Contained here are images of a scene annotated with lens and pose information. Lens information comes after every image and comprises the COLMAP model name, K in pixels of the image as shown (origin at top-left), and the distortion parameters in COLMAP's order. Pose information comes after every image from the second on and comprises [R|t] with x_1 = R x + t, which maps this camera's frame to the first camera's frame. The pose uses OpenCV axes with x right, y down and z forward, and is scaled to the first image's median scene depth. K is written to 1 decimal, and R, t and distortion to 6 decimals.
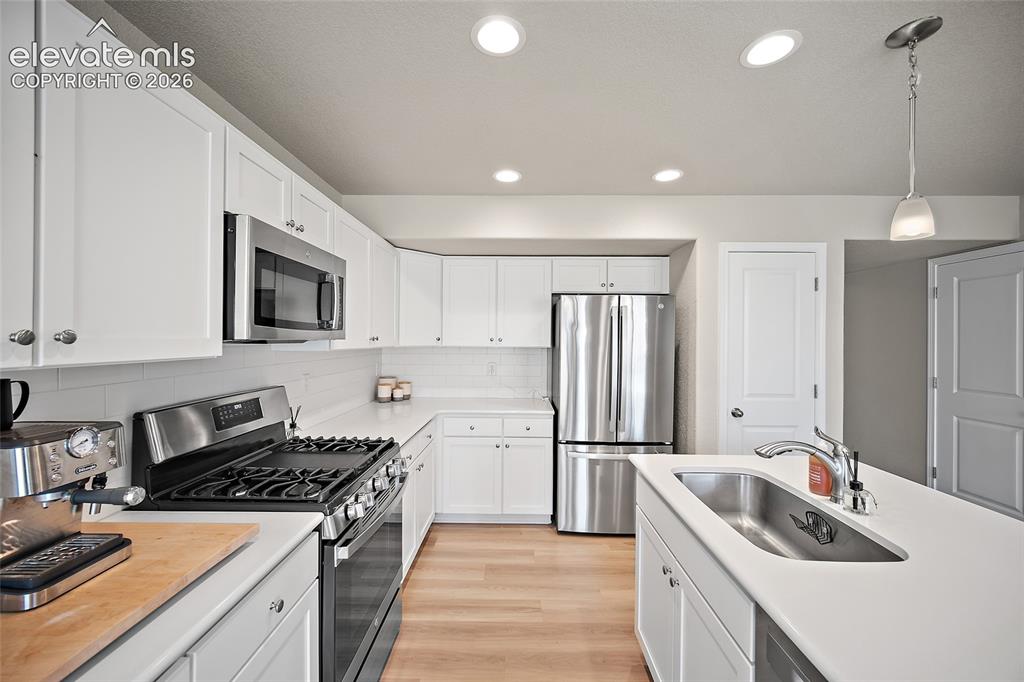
lens RADIAL K [[404.0, 0, 512.4], [0, 404.0, 339.2], [0, 0, 1]] dist [-0.002386, -0.000136]
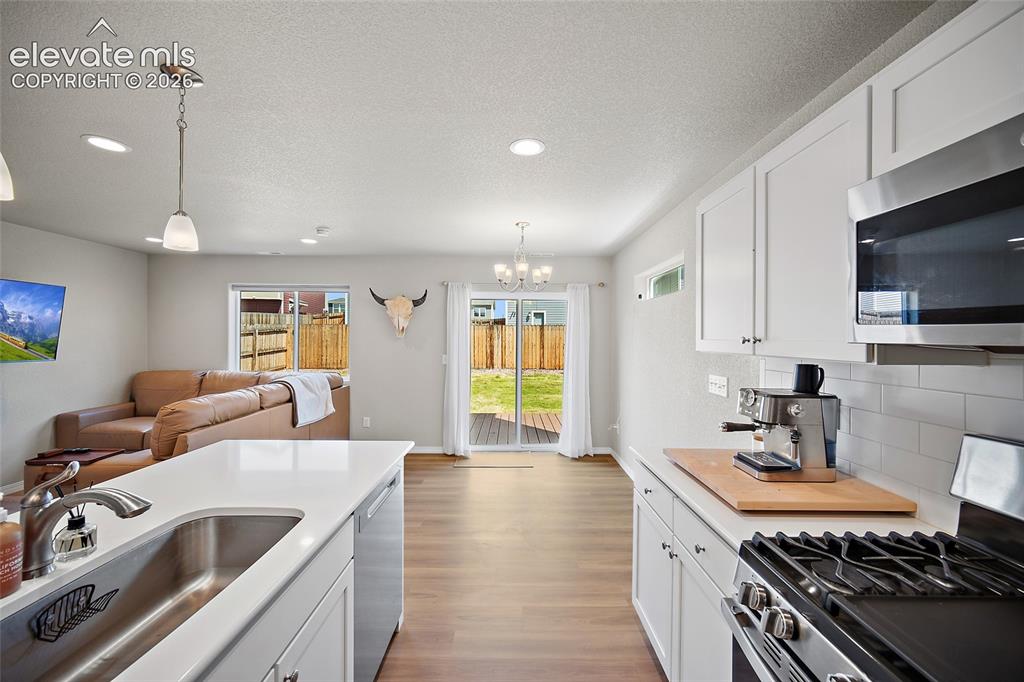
lens RADIAL K [[404.0, 0, 512.4], [0, 404.0, 339.2], [0, 0, 1]] dist [-0.002386, -0.000136]
pose [[-0.999782, -0.013507, -0.015896, 0.017480], [-0.013541, 0.999906, 0.002015, 0.000513], [0.015867, 0.002230, -0.999872, 0.816766]]
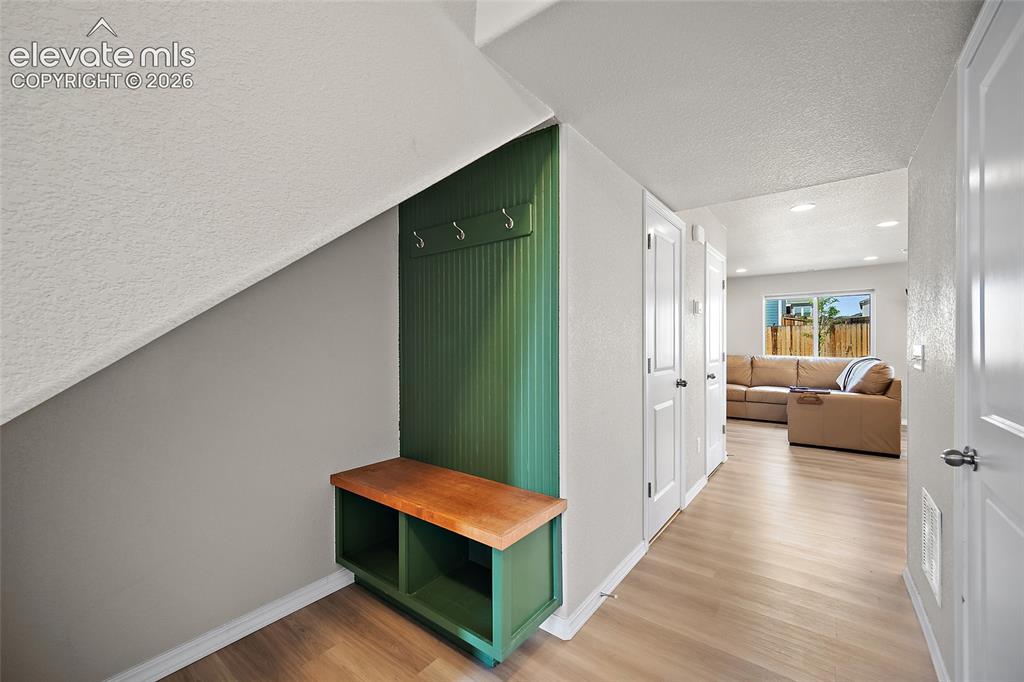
lens RADIAL K [[412.4, 0, 512.0], [0, 412.4, 341.0], [0, 0, 1]] dist [-0.002770, -0.000118]
pose [[-0.802777, -0.001814, 0.596277, 0.962222], [-0.005435, 0.999976, -0.004275, 0.083834], [-0.596255, -0.006672, -0.802768, 2.029069]]
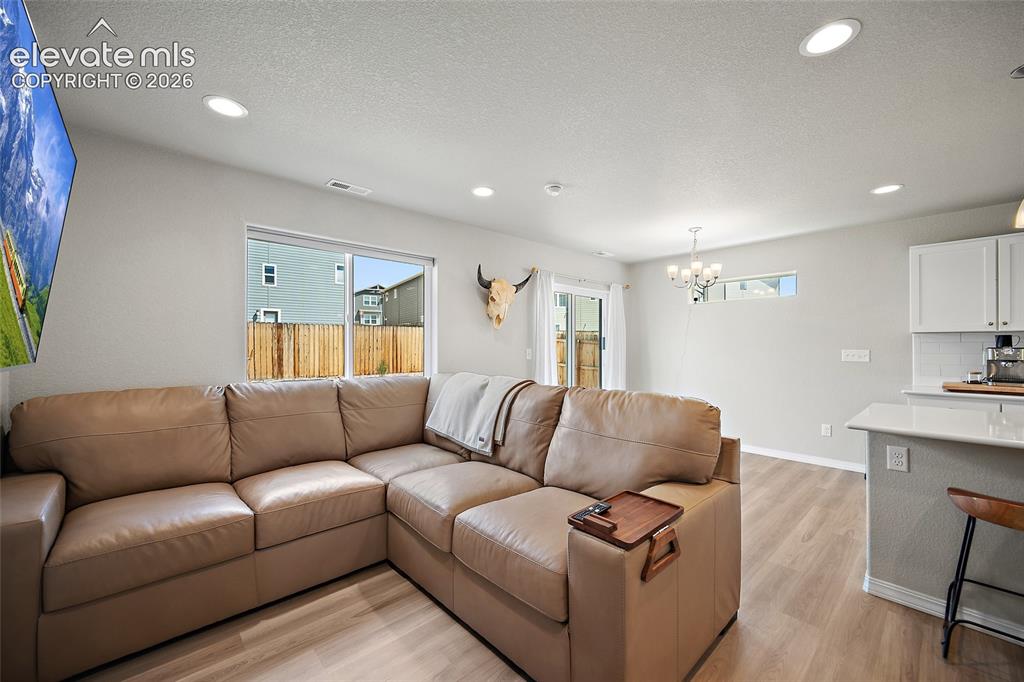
lens RADIAL K [[406.2, 0, 510.8], [0, 406.2, 341.4], [0, 0, 1]] dist [-0.001951, 0.000375]
pose [[-0.726300, -0.010515, -0.687297, 1.450140], [-0.002939, 0.999921, -0.012192, 0.066717], [0.687371, -0.006835, -0.726274, 0.160720]]
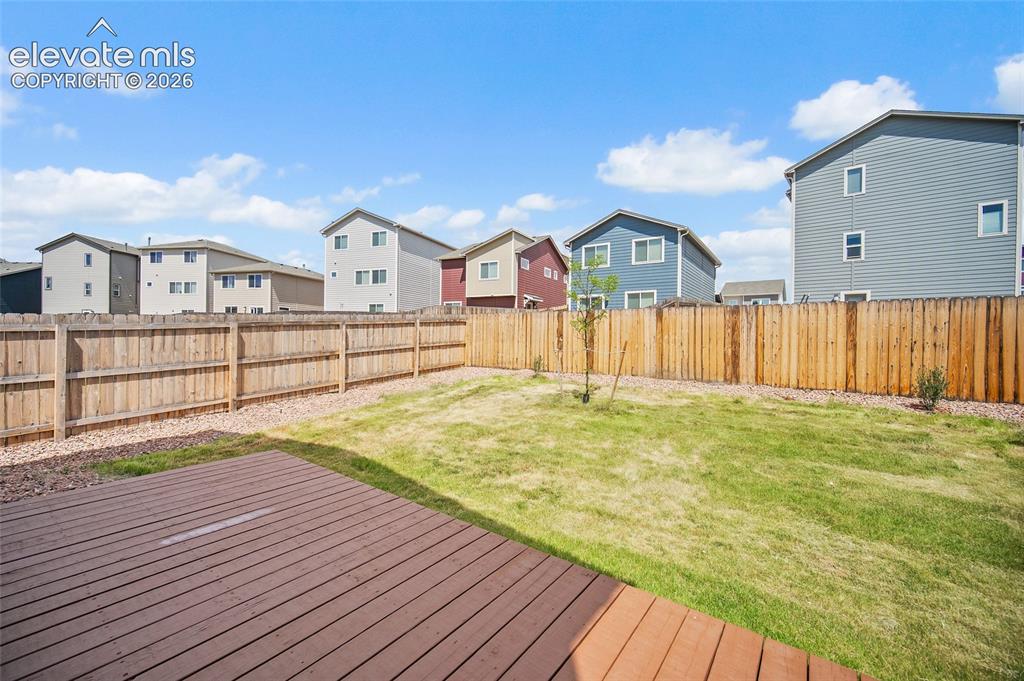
lens RADIAL K [[404.0, 0, 512.4], [0, 404.0, 338.7], [0, 0, 1]] dist [-0.002386, -0.000136]
pose [[-0.804725, -0.020629, 0.593289, -0.257954], [-0.017901, 0.999785, 0.010483, 0.074301], [-0.593378, -0.002184, -0.804921, -1.233346]]
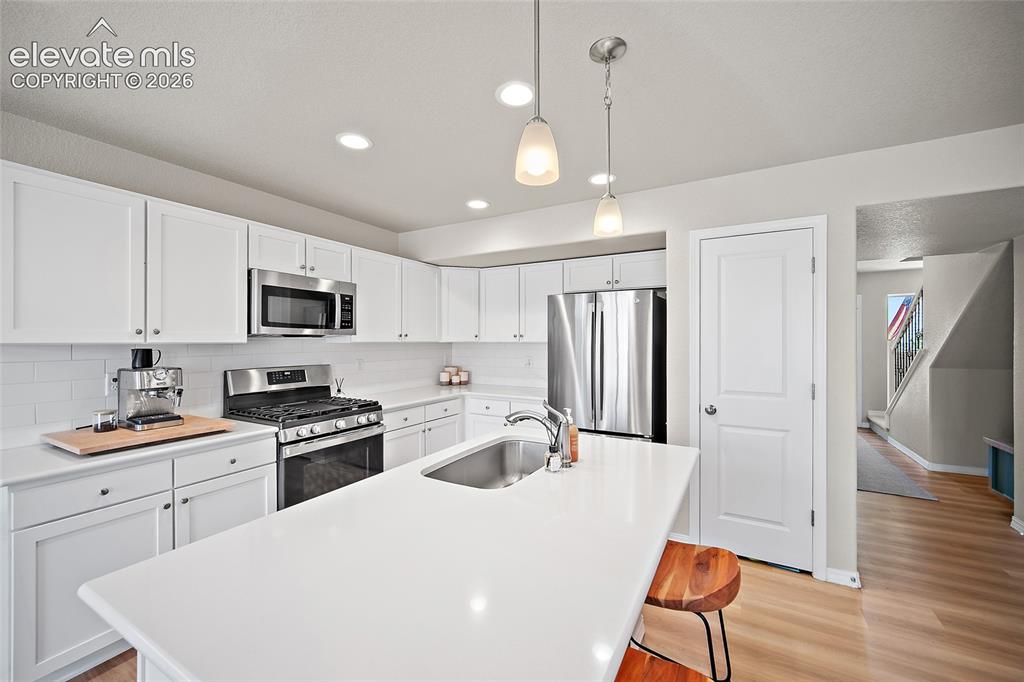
lens RADIAL K [[406.2, 0, 510.8], [0, 406.2, 341.4], [0, 0, 1]] dist [-0.001951, 0.000375]
pose [[0.877520, -0.005638, -0.479506, 0.602184], [0.006005, 0.999982, -0.000768, 0.020772], [0.479502, -0.002205, 0.877538, -0.051638]]
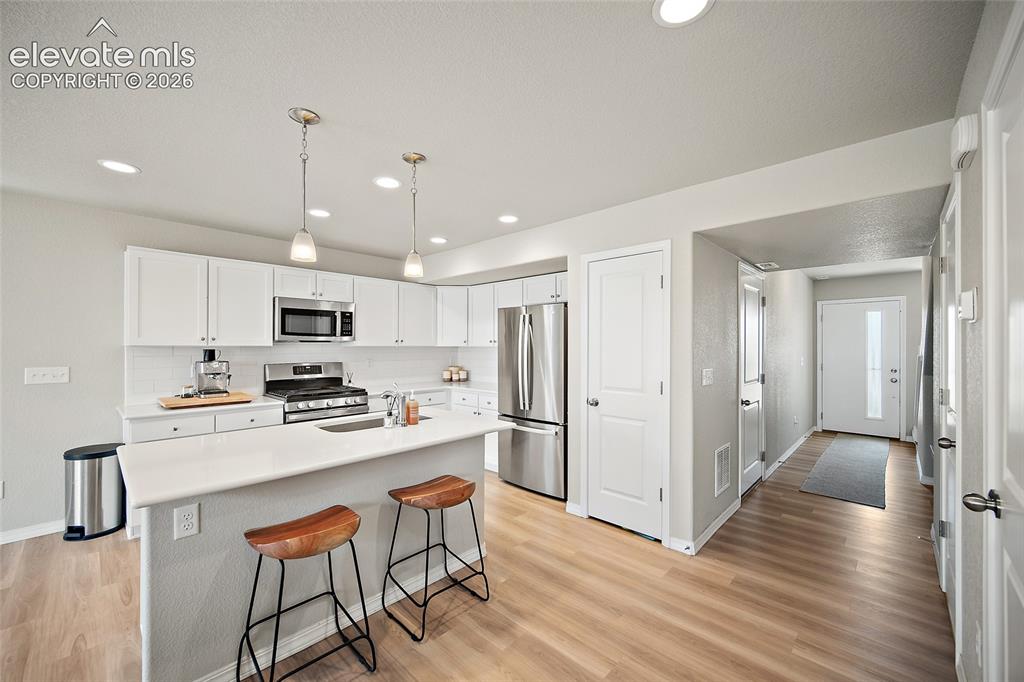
lens RADIAL K [[404.9, 0, 513.1], [0, 404.9, 345.2], [0, 0, 1]] dist [-0.001227, -0.000227]
pose [[0.734673, -0.005919, -0.678395, 1.164498], [0.002840, 0.999980, -0.005649, 0.026667], [0.678415, 0.002224, 0.734675, 0.005002]]
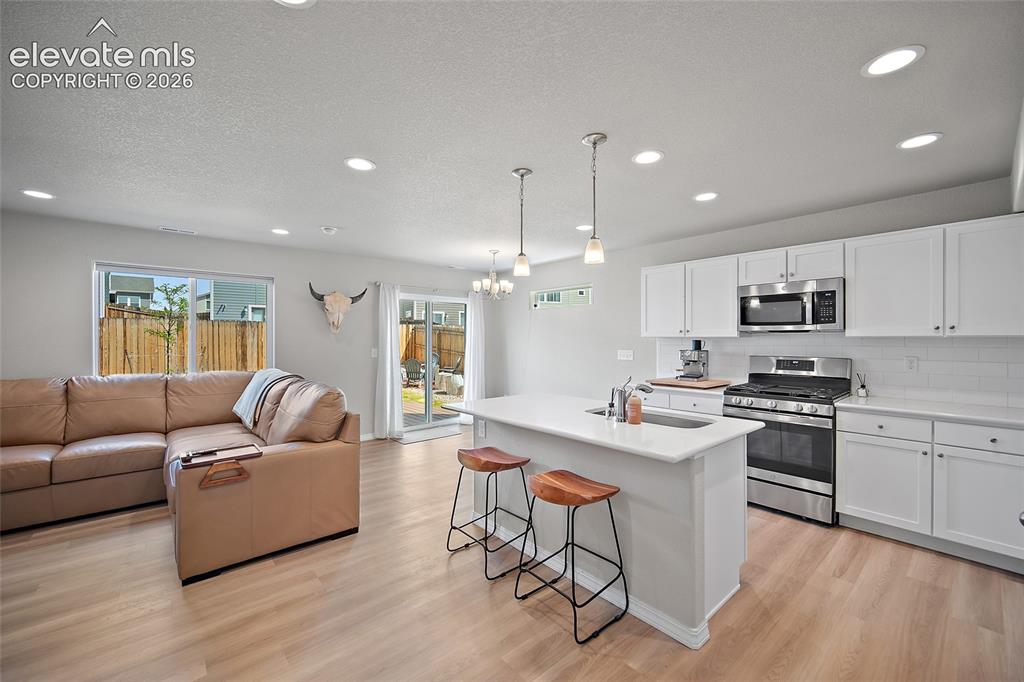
lens RADIAL K [[412.4, 0, 512.0], [0, 412.4, 341.0], [0, 0, 1]] dist [-0.002770, -0.000118]
pose [[-0.745310, -0.001510, -0.666716, 1.111727], [-0.003661, 0.999992, 0.001827, 0.032905], [0.666708, 0.003802, -0.745309, 0.953773]]
